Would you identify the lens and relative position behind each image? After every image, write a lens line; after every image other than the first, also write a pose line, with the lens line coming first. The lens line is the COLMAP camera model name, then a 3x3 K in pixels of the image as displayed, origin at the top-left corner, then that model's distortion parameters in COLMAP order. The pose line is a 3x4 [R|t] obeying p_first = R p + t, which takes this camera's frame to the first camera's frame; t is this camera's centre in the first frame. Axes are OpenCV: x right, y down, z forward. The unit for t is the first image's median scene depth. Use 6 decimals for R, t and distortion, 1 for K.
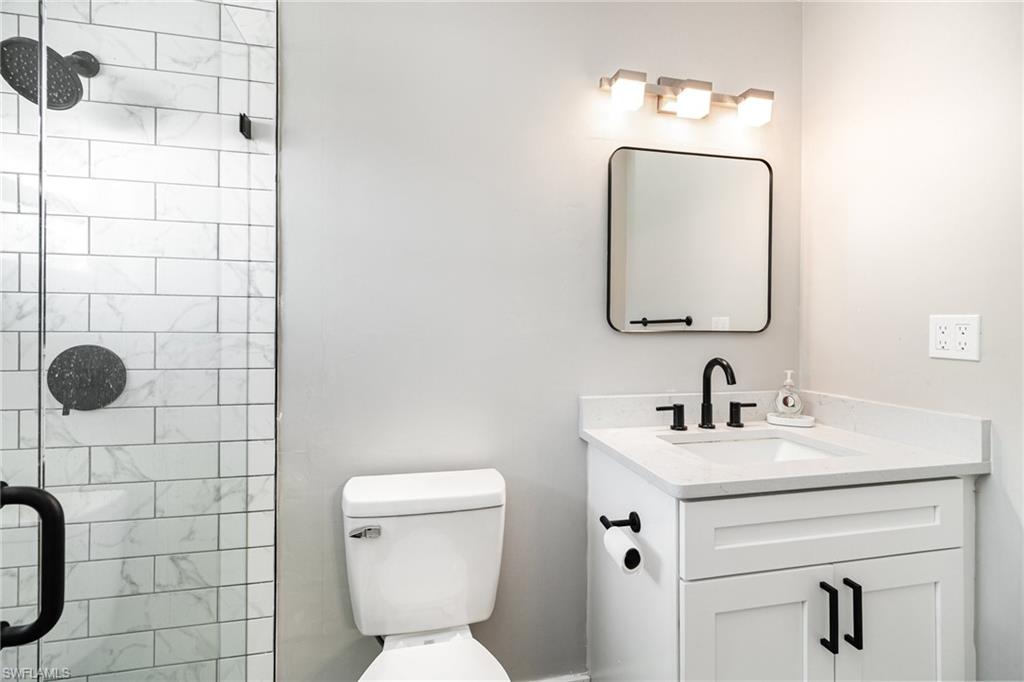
lens RADIAL K [[483.3, 0, 511.5], [0, 483.3, 327.2], [0, 0, 1]] dist [-0.003139, -0.000324]
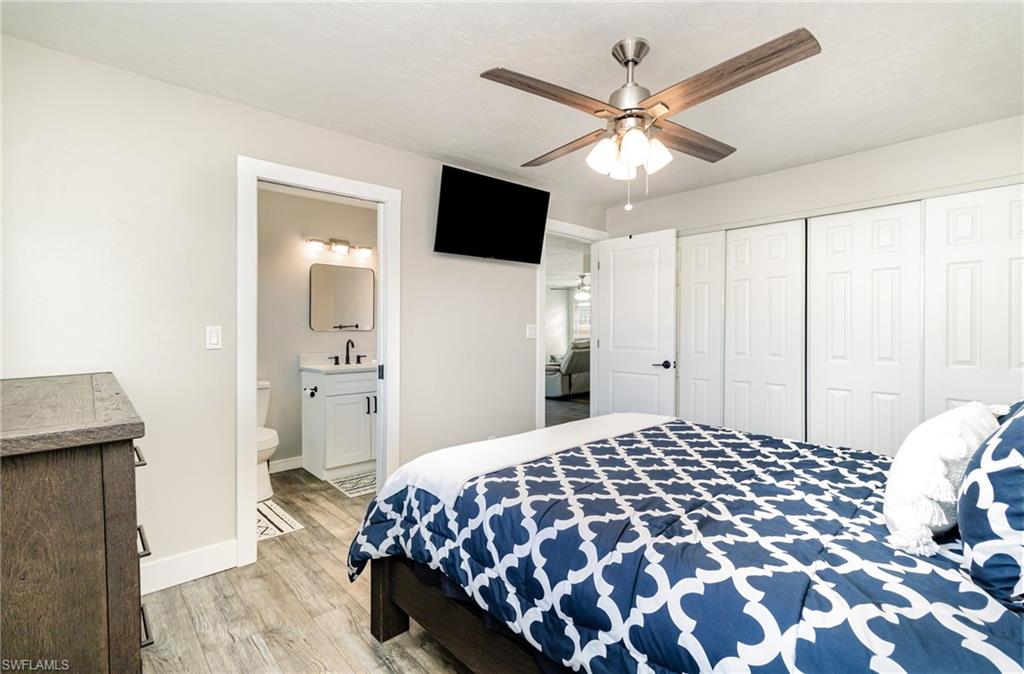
lens RADIAL K [[487.5, 0, 514.4], [0, 487.5, 331.6], [0, 0, 1]] dist [0.001567, 0.000209]
pose [[0.882407, -0.016231, 0.470206, -0.083409], [0.012495, 0.999861, 0.011067, -0.005994], [-0.470320, -0.003890, 0.882487, -2.025362]]
